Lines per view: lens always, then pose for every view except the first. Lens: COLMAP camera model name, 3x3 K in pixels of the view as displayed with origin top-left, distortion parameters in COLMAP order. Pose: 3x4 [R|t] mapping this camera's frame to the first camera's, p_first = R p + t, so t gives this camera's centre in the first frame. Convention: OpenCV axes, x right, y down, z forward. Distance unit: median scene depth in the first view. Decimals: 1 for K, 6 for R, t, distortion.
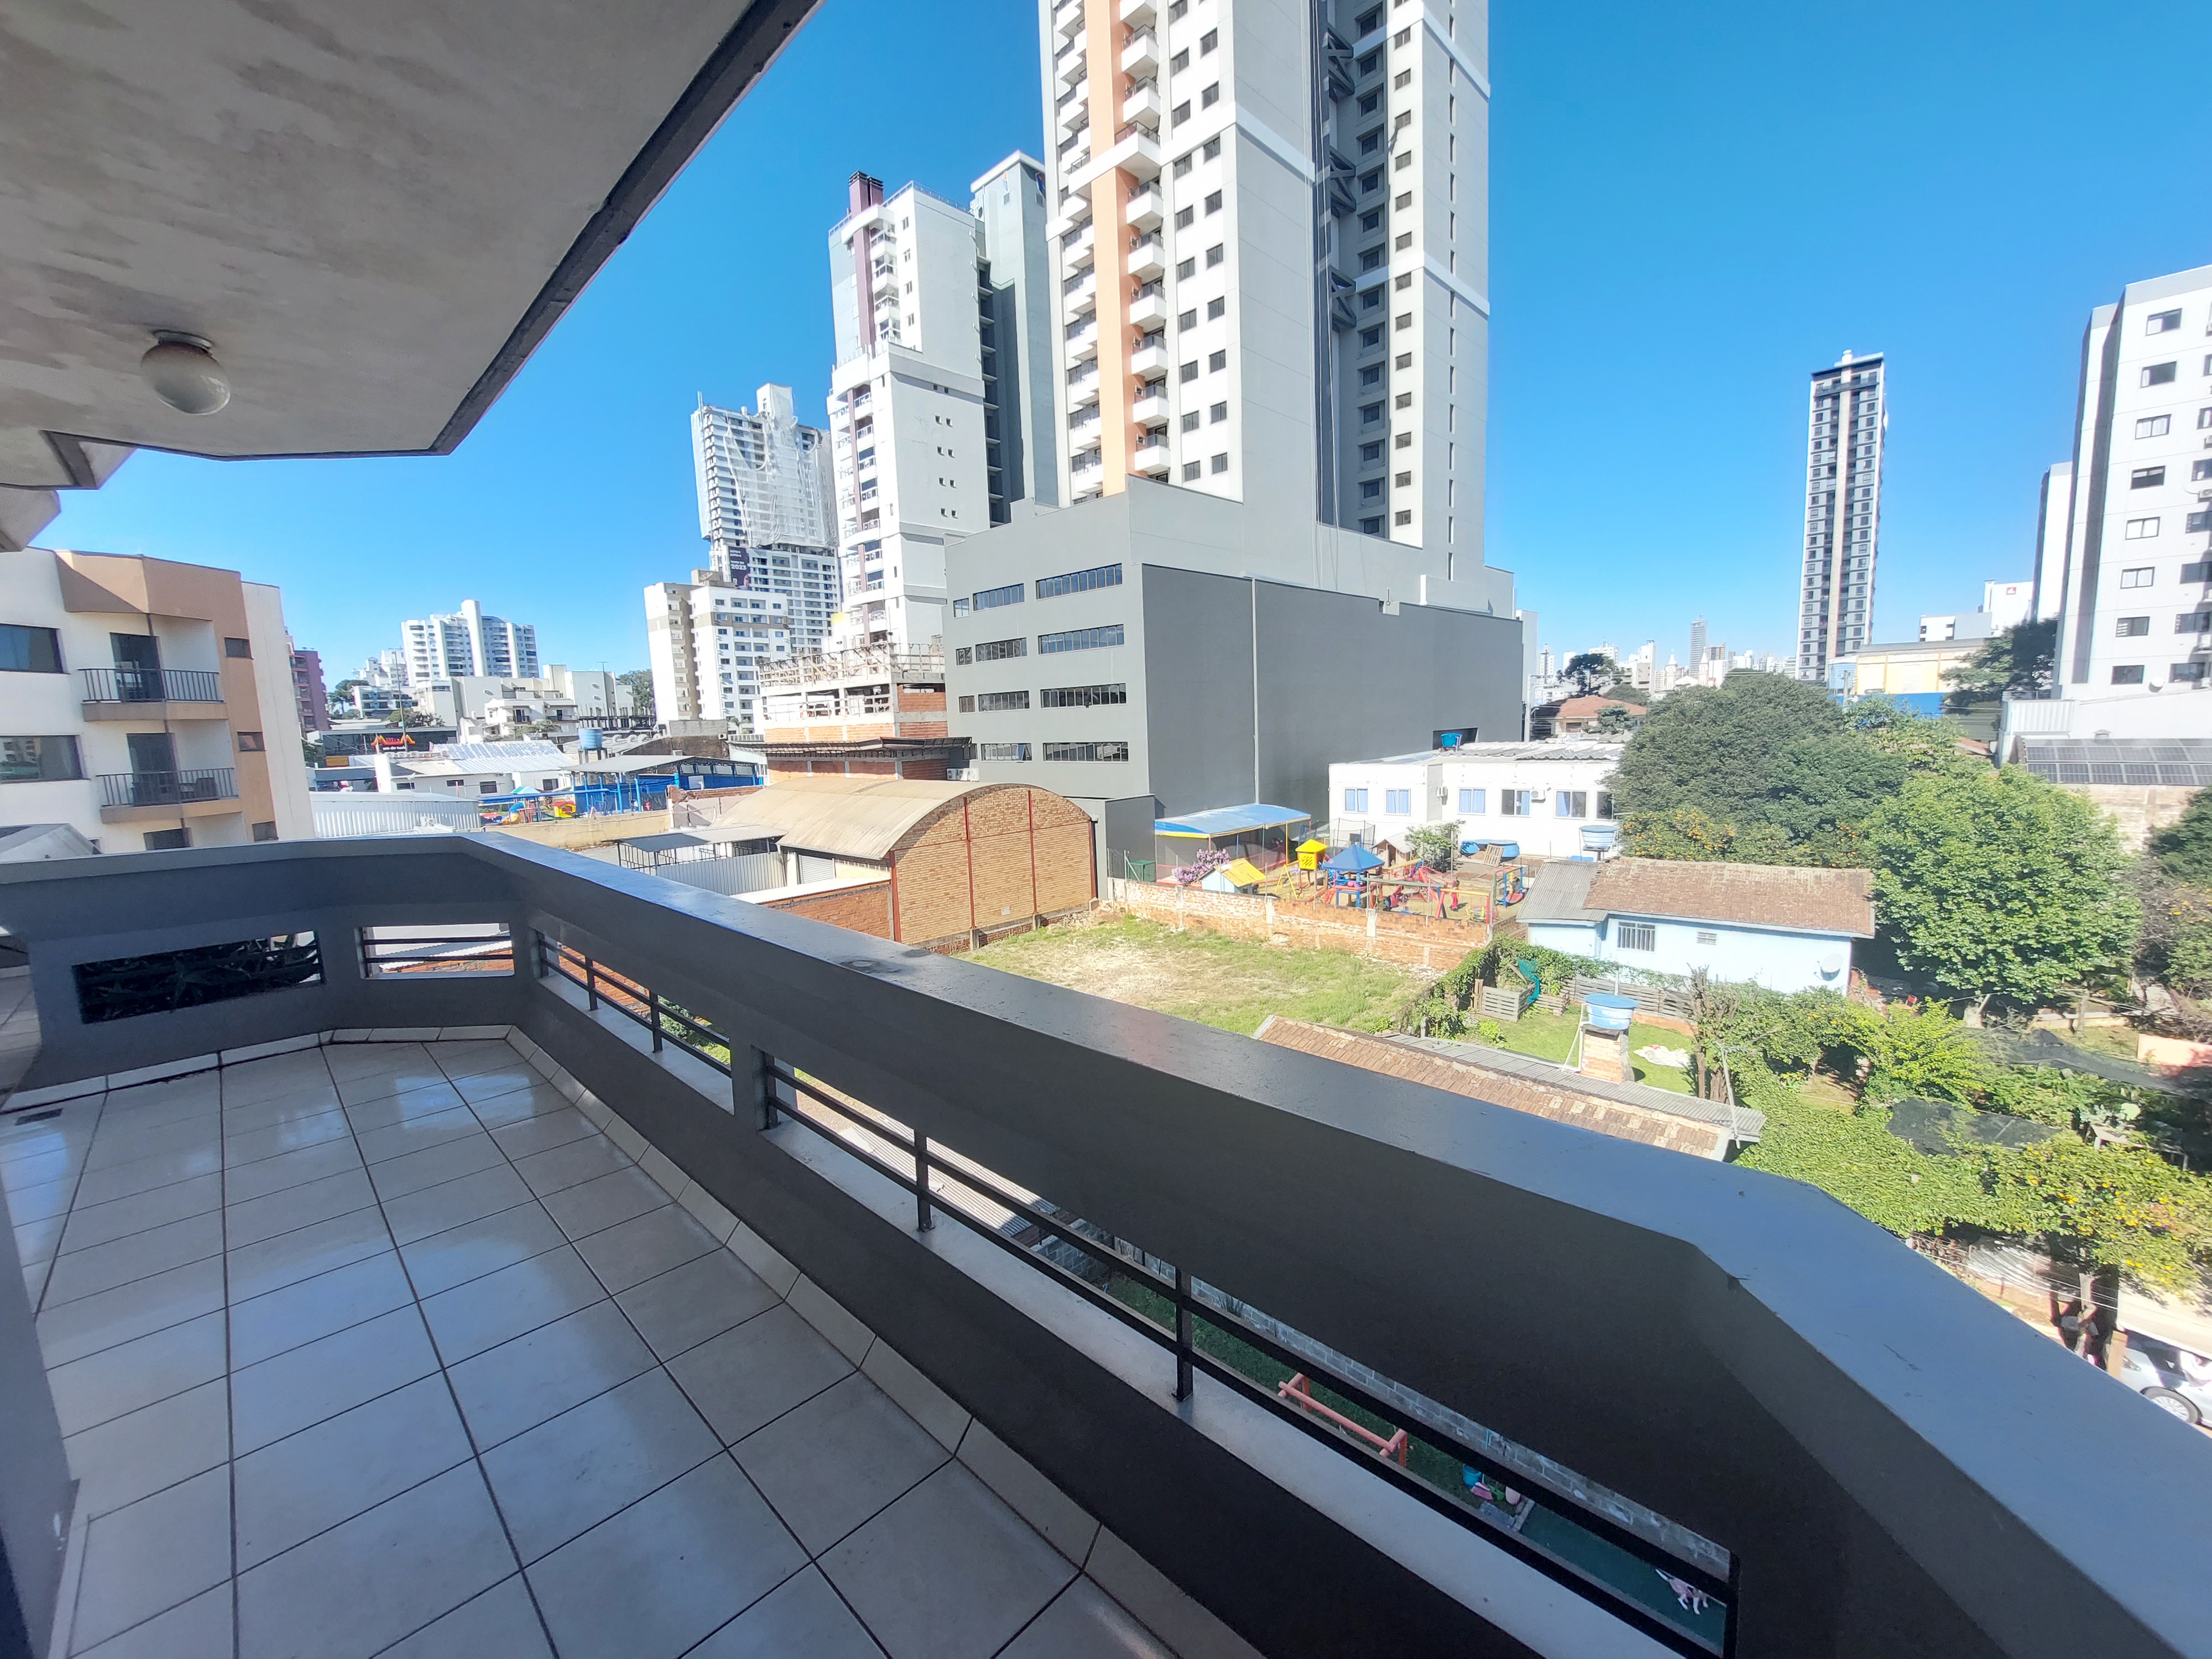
lens RADIAL K [[880.8, 0, 1109.5], [0, 880.8, 842.3], [0, 0, 1]] dist [-0.022565, 0.000185]
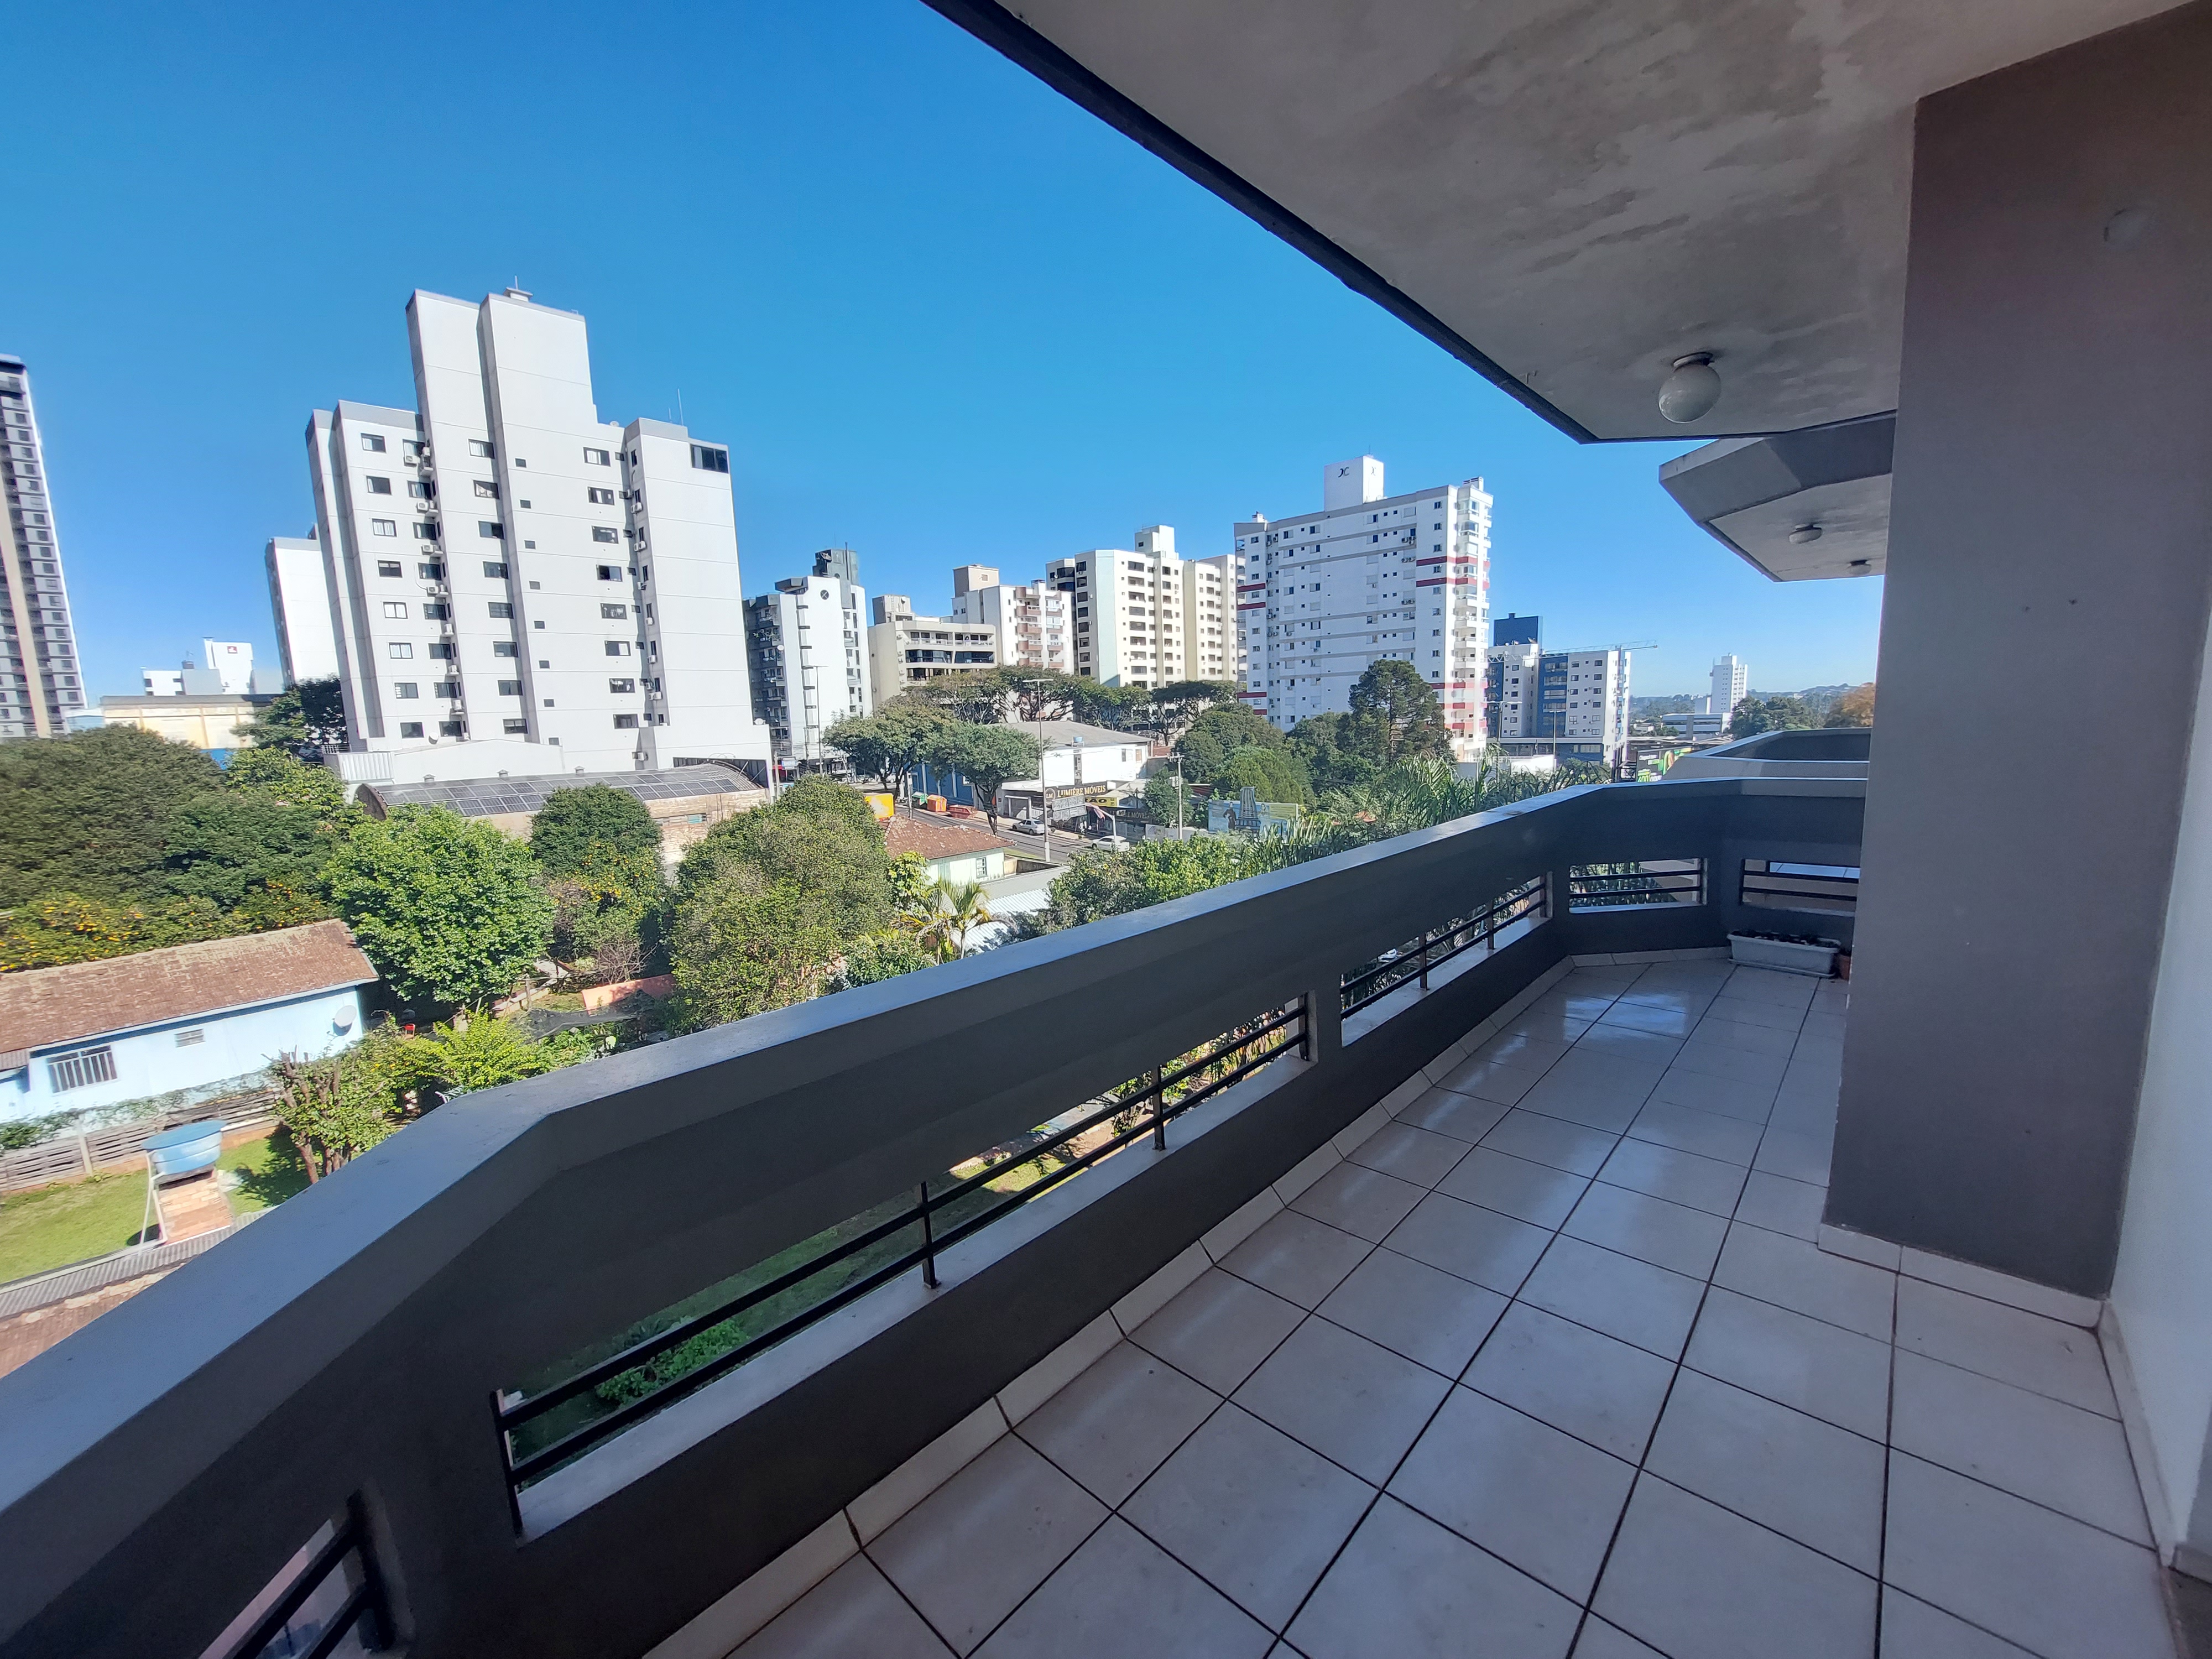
lens RADIAL K [[880.8, 0, 1109.5], [0, 880.8, 842.3], [0, 0, 1]] dist [-0.022565, 0.000185]
pose [[-0.023182, -0.108403, 0.993837, -0.122829], [0.172589, 0.978744, 0.110783, -0.011333], [-0.984721, 0.174094, -0.003980, 0.099521]]
